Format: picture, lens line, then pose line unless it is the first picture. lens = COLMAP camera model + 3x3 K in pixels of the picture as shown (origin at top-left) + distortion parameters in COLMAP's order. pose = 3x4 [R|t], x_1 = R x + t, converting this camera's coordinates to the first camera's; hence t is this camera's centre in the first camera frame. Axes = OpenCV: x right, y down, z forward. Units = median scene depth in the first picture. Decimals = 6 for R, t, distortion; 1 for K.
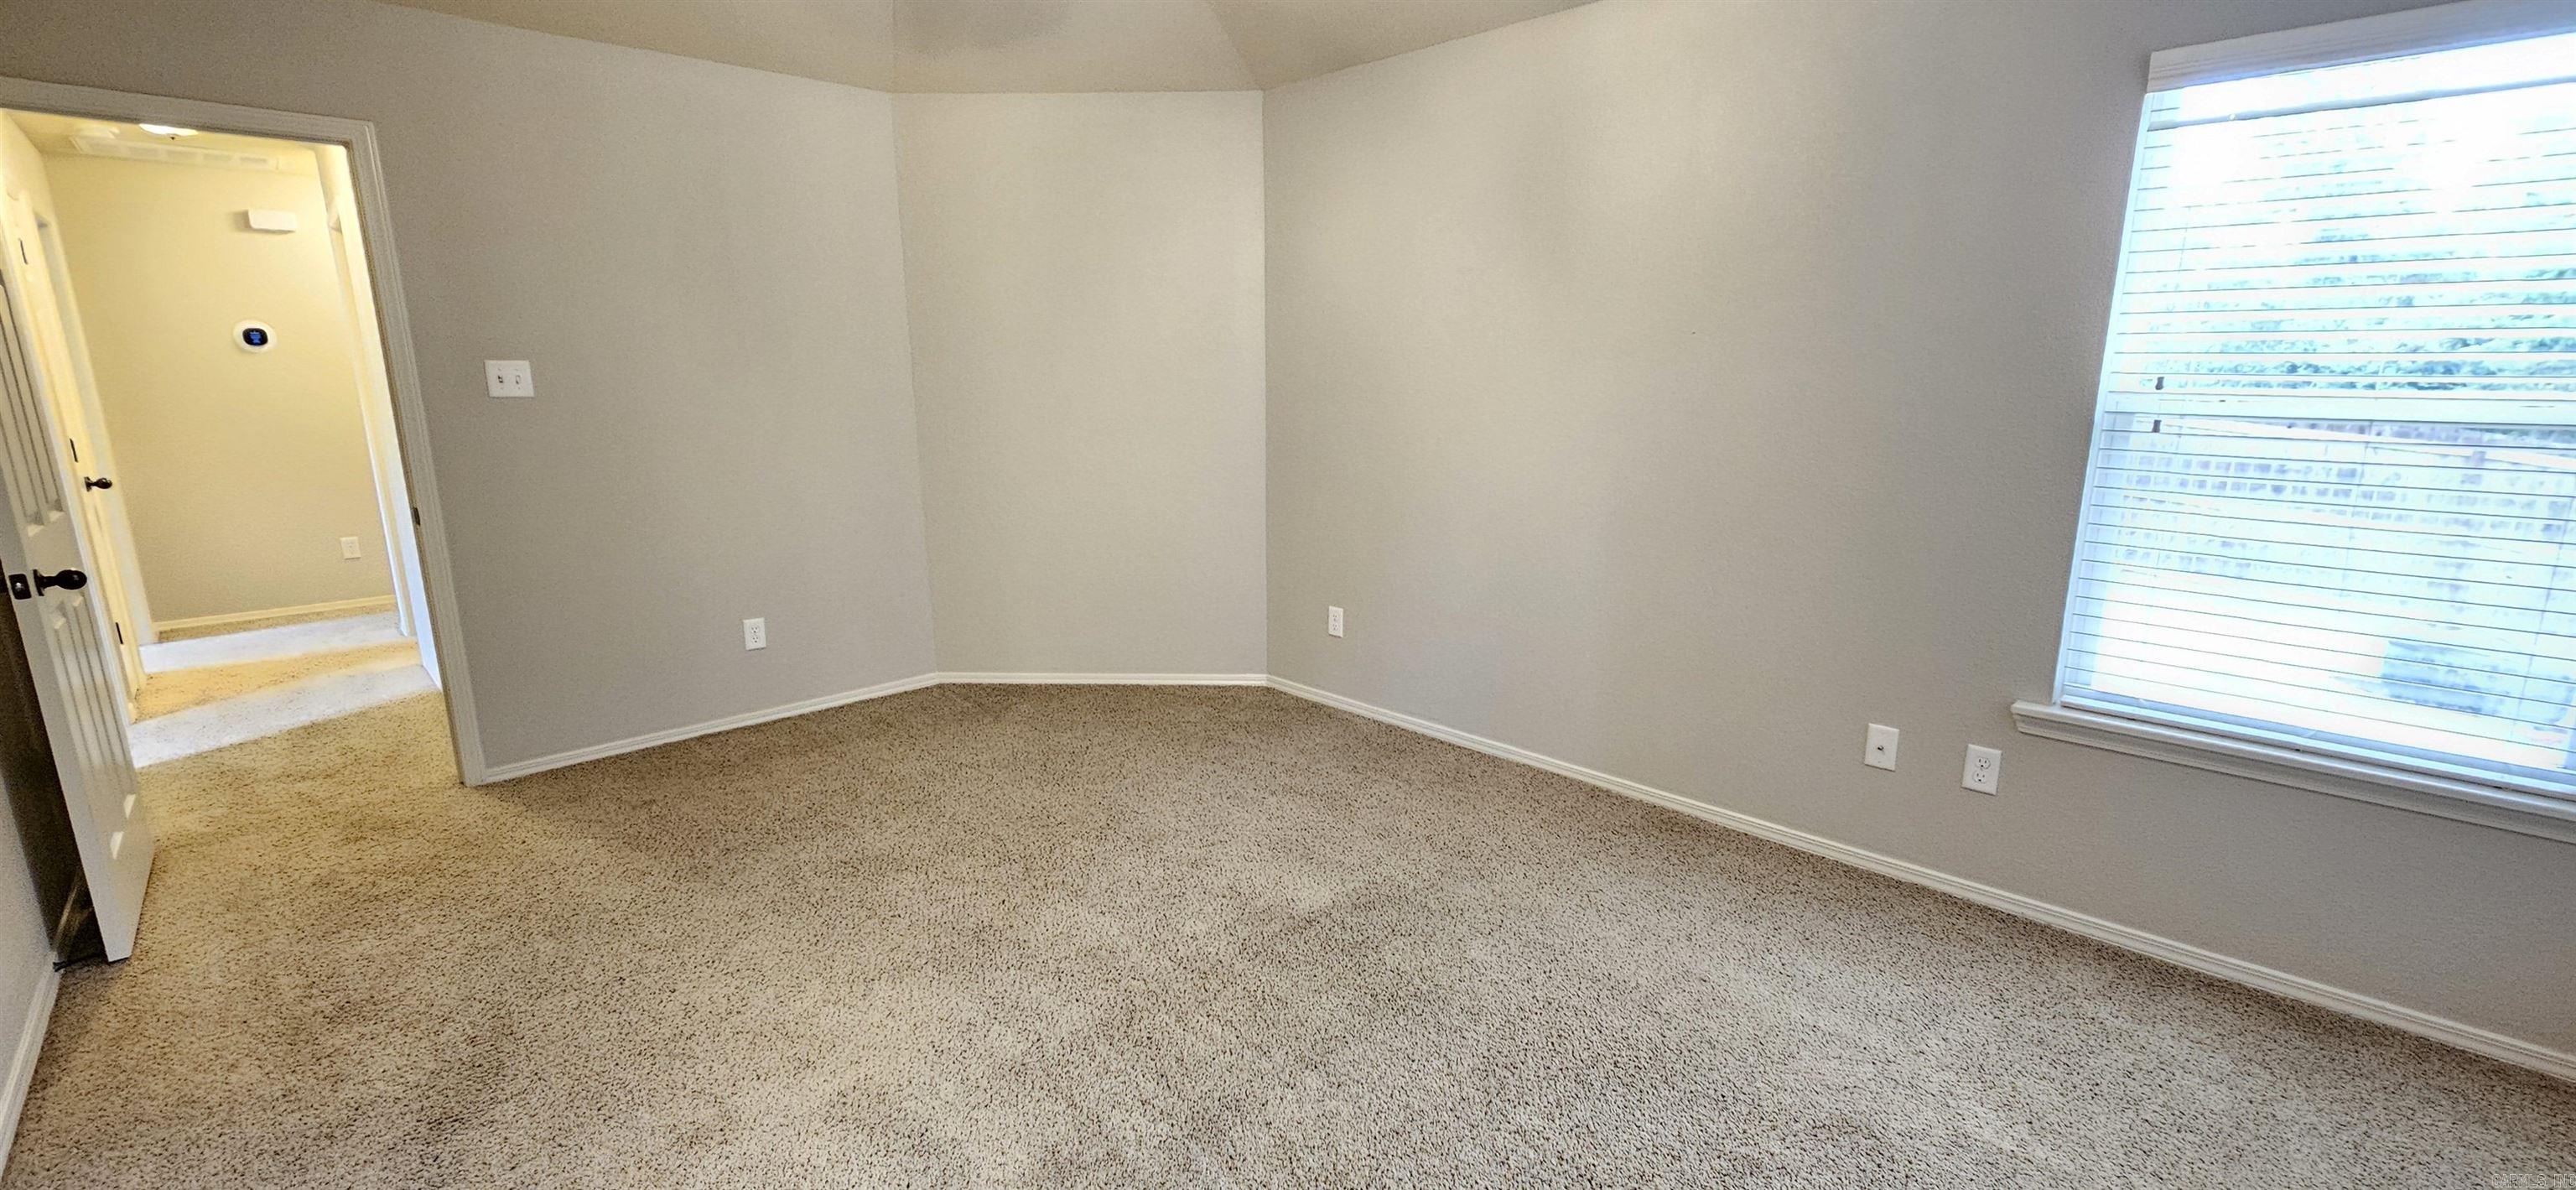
lens RADIAL K [[1056.0, 0, 1288.0], [0, 1056.0, 595.0], [0, 0, 1]] dist [-0.001831, -0.000613]
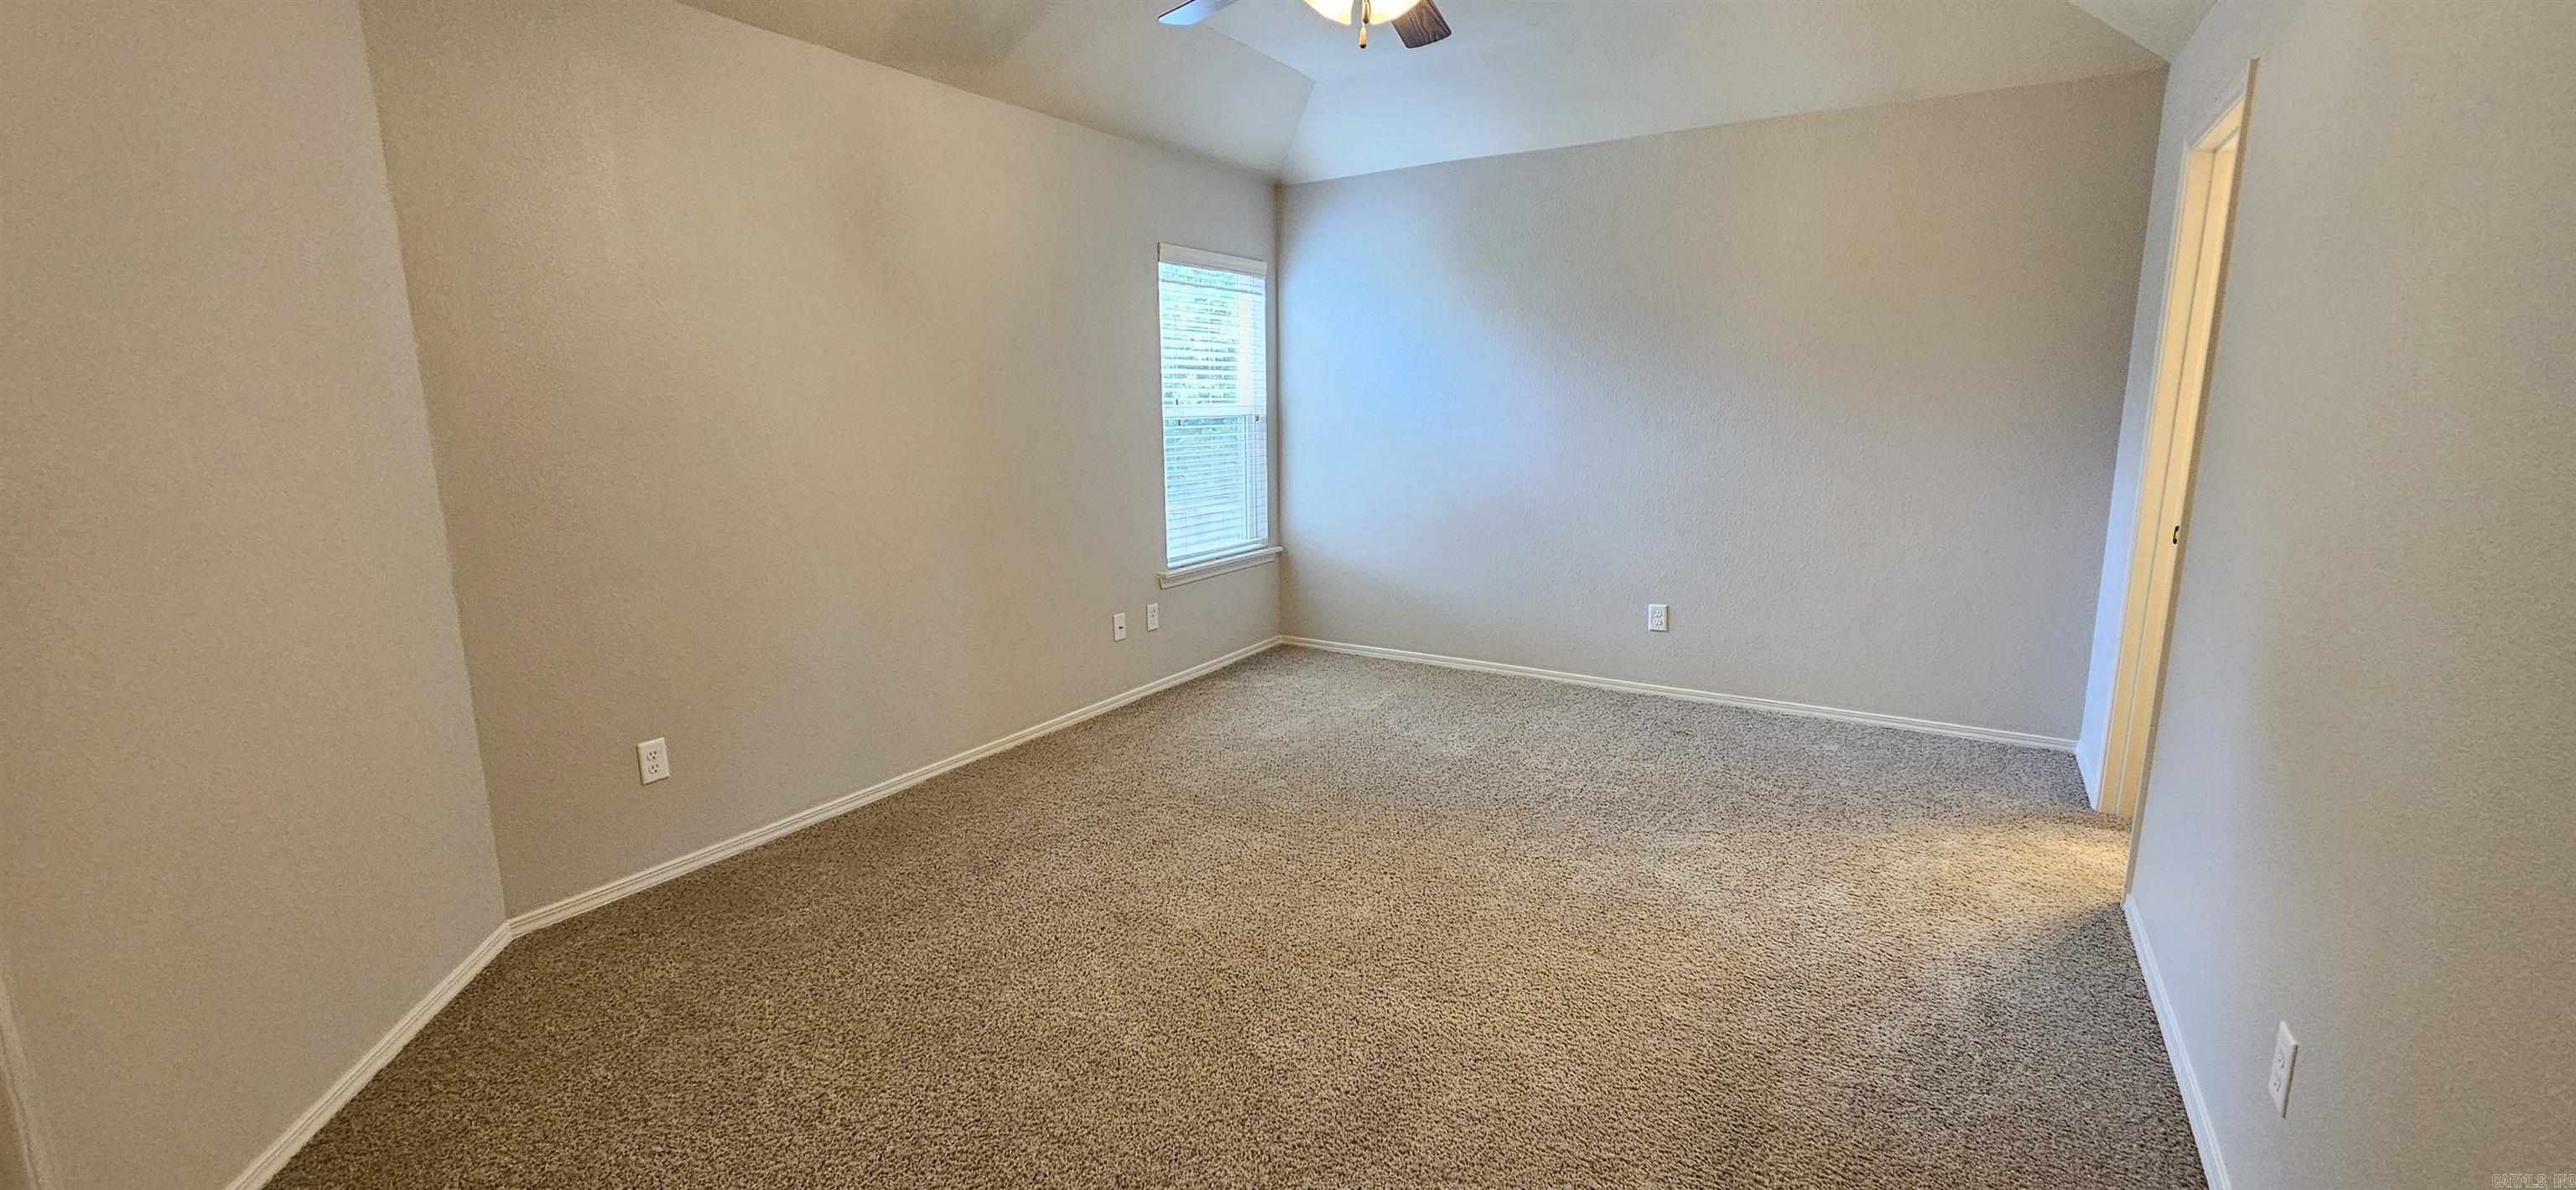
lens RADIAL K [[1056.0, 0, 1288.0], [0, 1056.0, 595.0], [0, 0, 1]] dist [-0.001831, -0.000613]
pose [[-0.243304, -0.174939, 0.954044, -1.058926], [0.218382, 0.948467, 0.229609, -0.222588], [-0.945046, 0.264211, -0.192562, 1.061515]]
